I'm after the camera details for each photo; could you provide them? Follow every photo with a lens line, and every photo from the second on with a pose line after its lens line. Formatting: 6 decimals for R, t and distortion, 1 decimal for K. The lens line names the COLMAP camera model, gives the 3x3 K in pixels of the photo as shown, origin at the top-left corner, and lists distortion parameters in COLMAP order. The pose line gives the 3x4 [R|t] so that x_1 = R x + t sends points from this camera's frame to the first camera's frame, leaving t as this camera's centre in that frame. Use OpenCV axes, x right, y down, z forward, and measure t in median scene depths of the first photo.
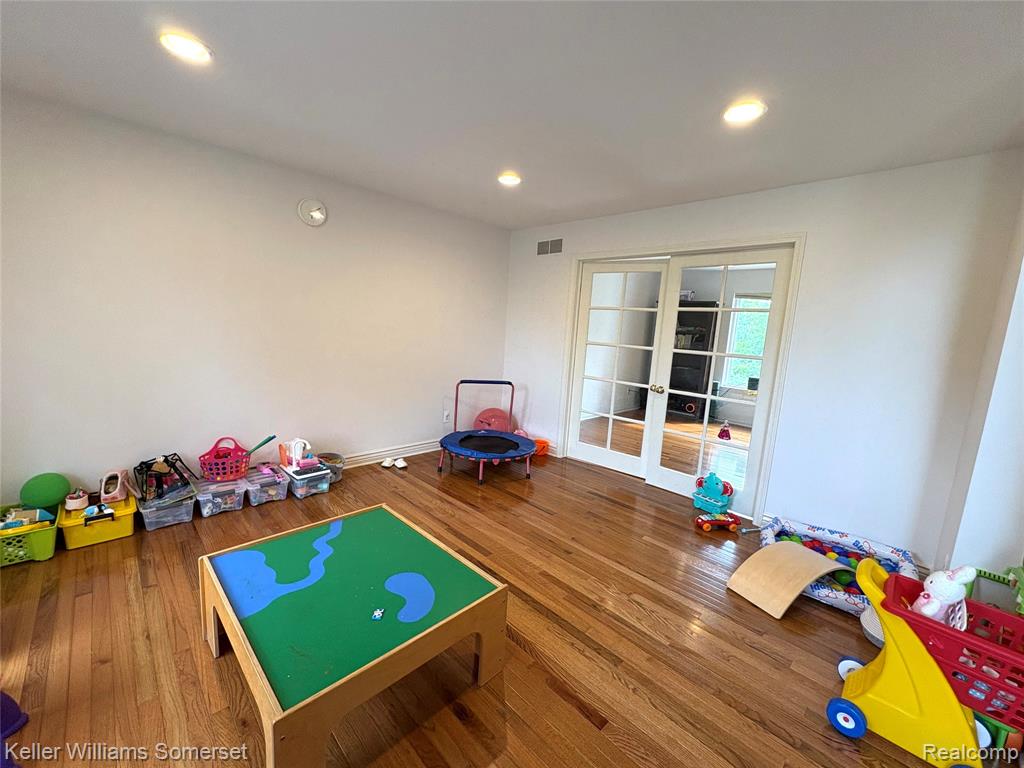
lens RADIAL K [[412.7, 0, 512.9], [0, 412.7, 384.4], [0, 0, 1]] dist [0.002880, -0.000849]
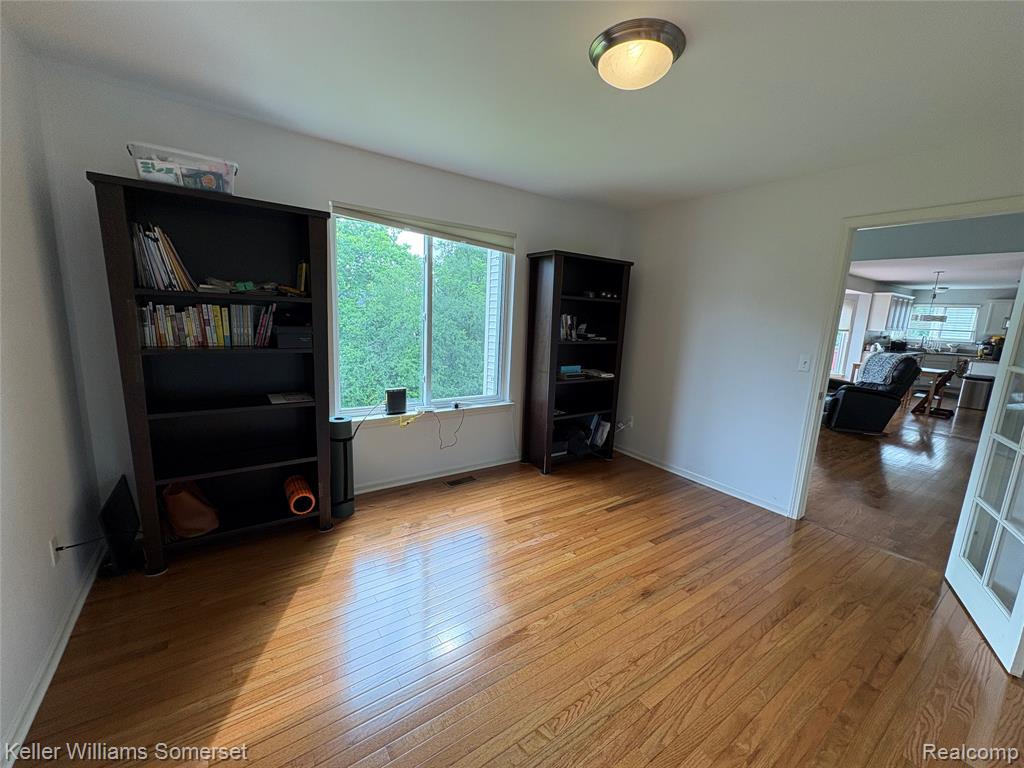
lens RADIAL K [[412.7, 0, 510.6], [0, 412.7, 388.4], [0, 0, 1]] dist [0.002880, -0.000849]
pose [[0.183038, -0.228302, 0.956230, 0.134742], [0.110069, 0.971306, 0.210833, -0.105342], [-0.976925, 0.066660, 0.202915, 0.754972]]
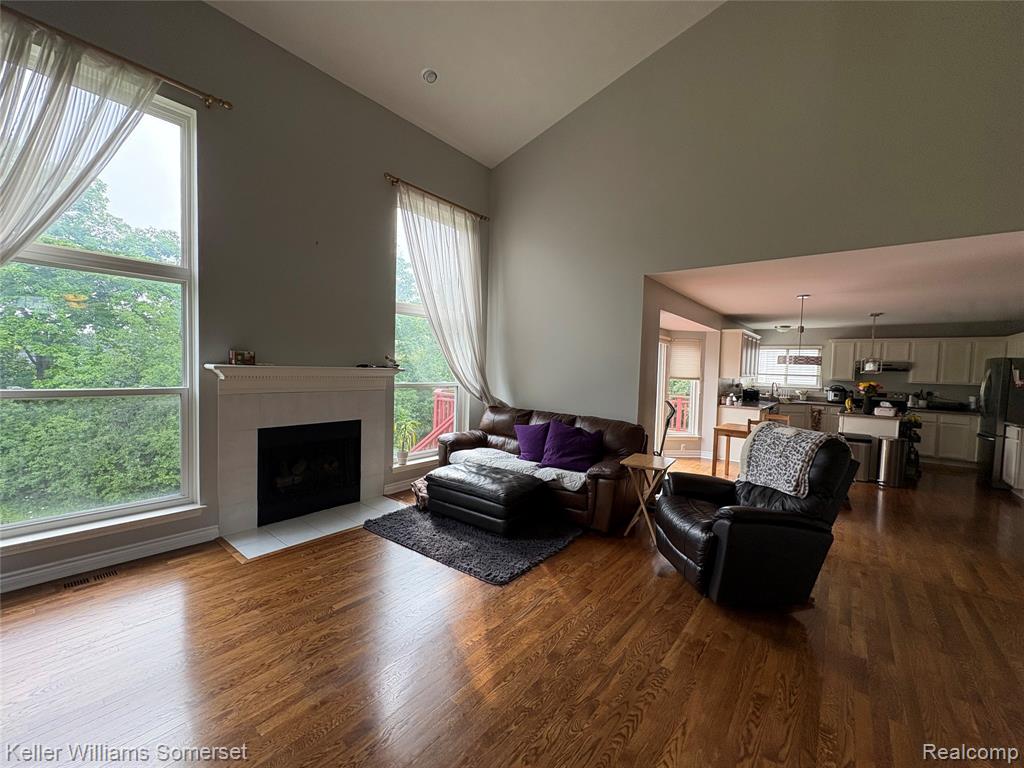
lens RADIAL K [[412.7, 0, 511.0], [0, 412.7, 384.4], [0, 0, 1]] dist [0.002880, -0.000849]
pose [[-0.094668, -0.105292, 0.989925, 0.221053], [0.110557, 0.987128, 0.115567, -0.095118], [-0.989351, 0.120384, -0.081808, 0.713713]]
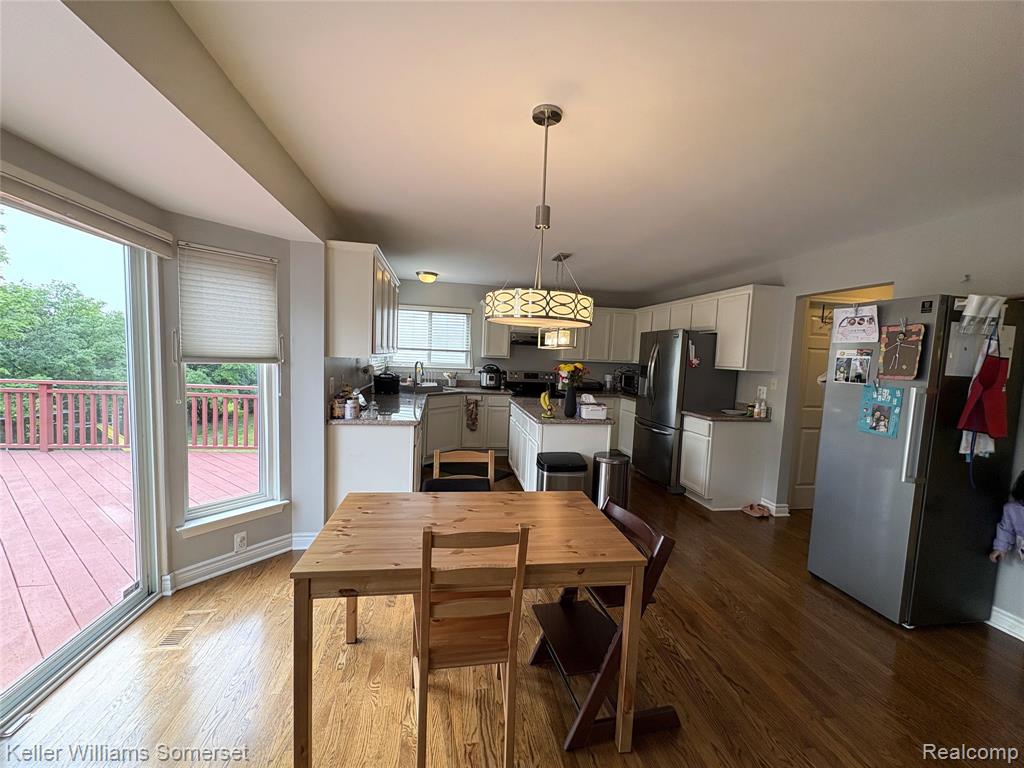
lens RADIAL K [[412.7, 0, 512.5], [0, 412.7, 385.0], [0, 0, 1]] dist [0.002880, -0.000849]
pose [[-0.809903, -0.135946, 0.570592, 0.304701], [-0.003026, 0.973727, 0.227699, -0.081728], [-0.586556, 0.182687, -0.789036, 0.659143]]
